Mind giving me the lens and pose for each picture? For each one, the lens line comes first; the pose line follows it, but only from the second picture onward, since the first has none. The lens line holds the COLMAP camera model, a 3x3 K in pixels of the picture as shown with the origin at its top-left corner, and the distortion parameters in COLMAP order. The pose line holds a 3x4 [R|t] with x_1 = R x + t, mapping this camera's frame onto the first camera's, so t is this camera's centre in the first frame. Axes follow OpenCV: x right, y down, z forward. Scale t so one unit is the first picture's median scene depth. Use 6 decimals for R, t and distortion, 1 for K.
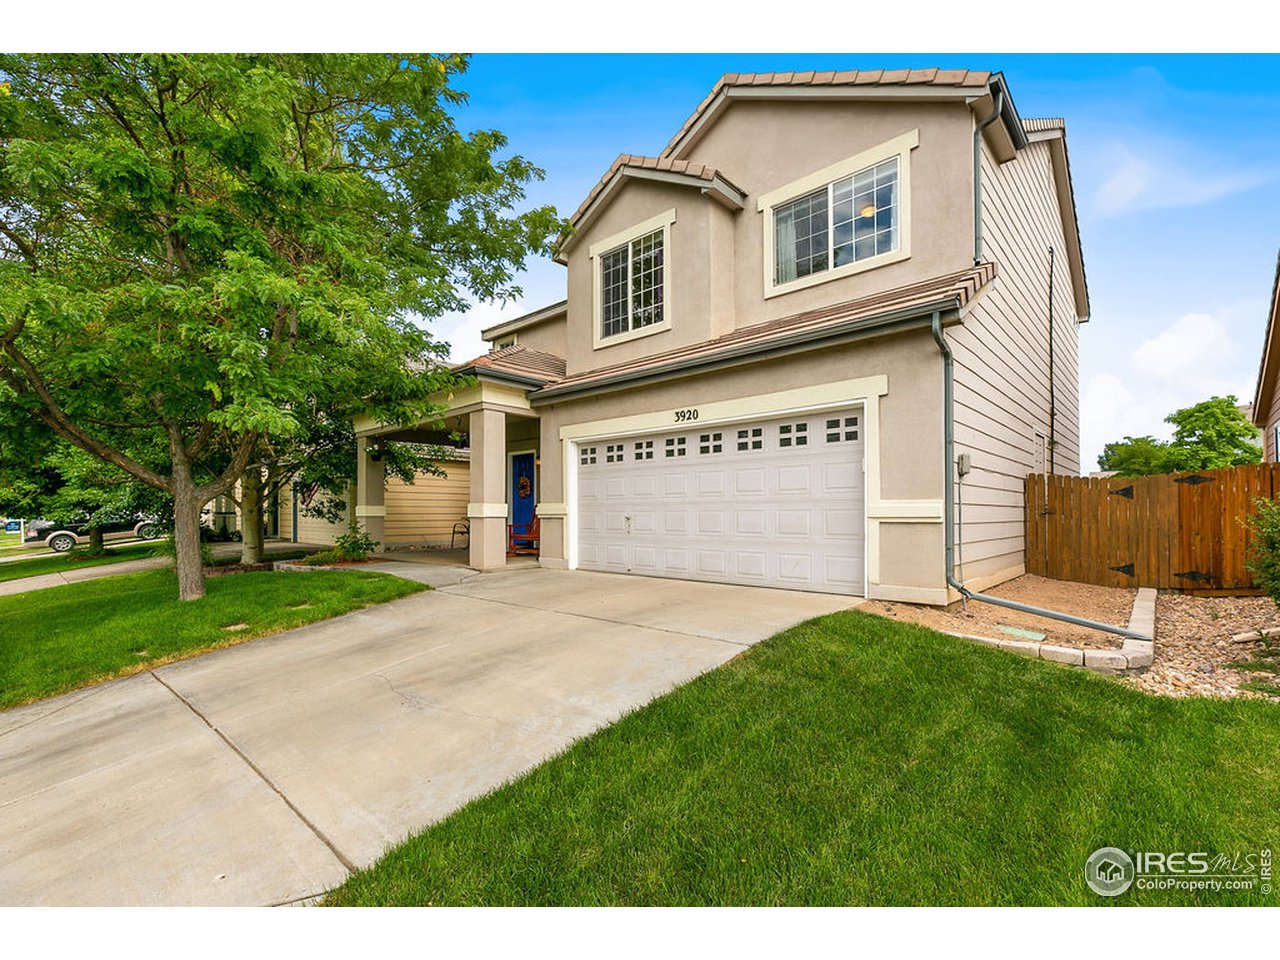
lens RADIAL K [[575.6, 0, 643.9], [0, 575.6, 477.2], [0, 0, 1]] dist [0.008104, 0.000006]
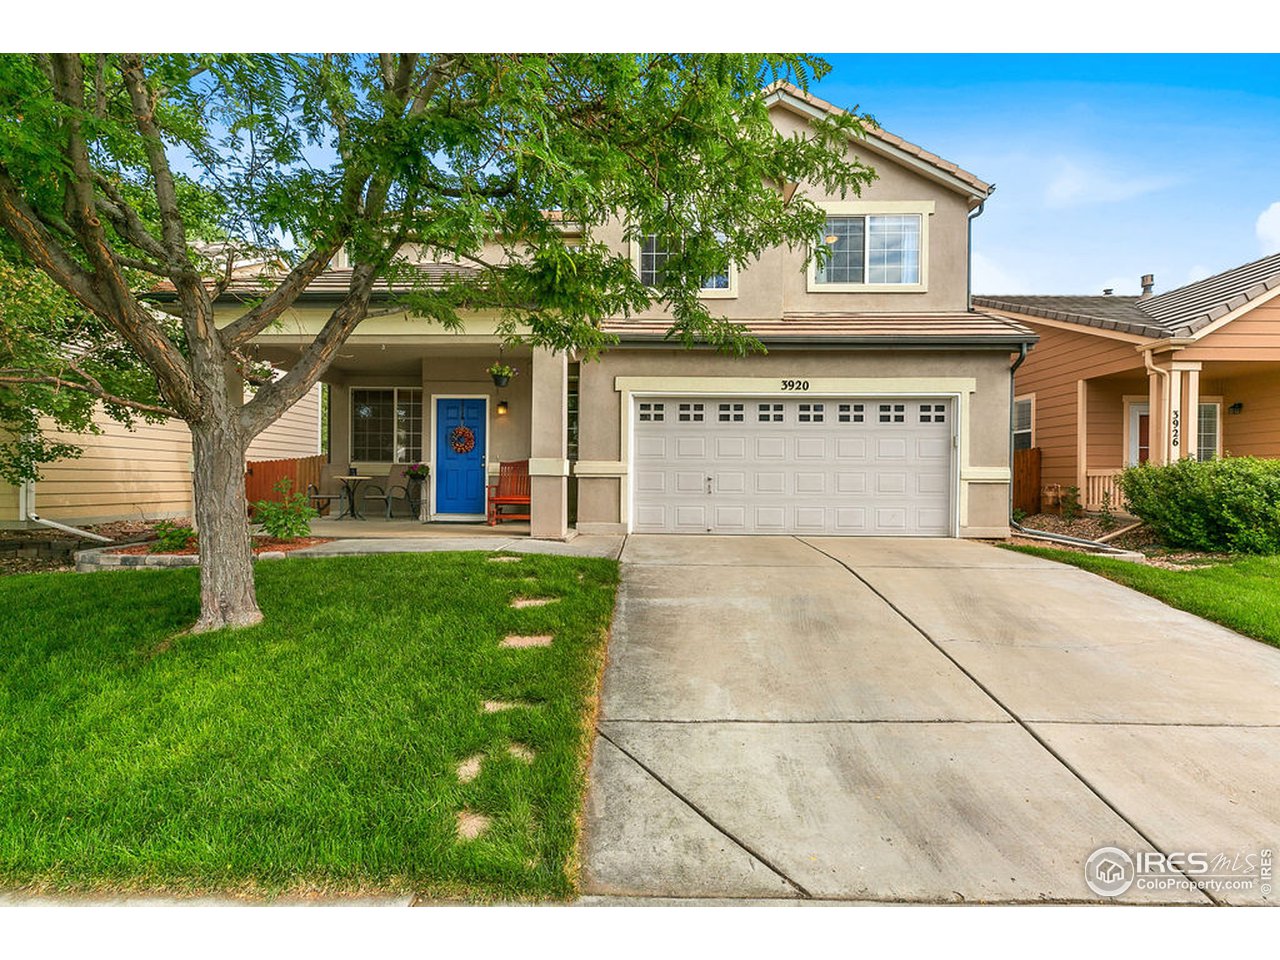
lens RADIAL K [[531.3, 0, 640.0], [0, 531.3, 480.0], [0, 0, 1]] dist [-0.000177, -0.000048]
pose [[0.767280, 0.024944, 0.640827, -0.788697], [-0.054411, 0.998172, 0.026294, 0.061979], [-0.639000, -0.055043, 0.767235, 0.399393]]
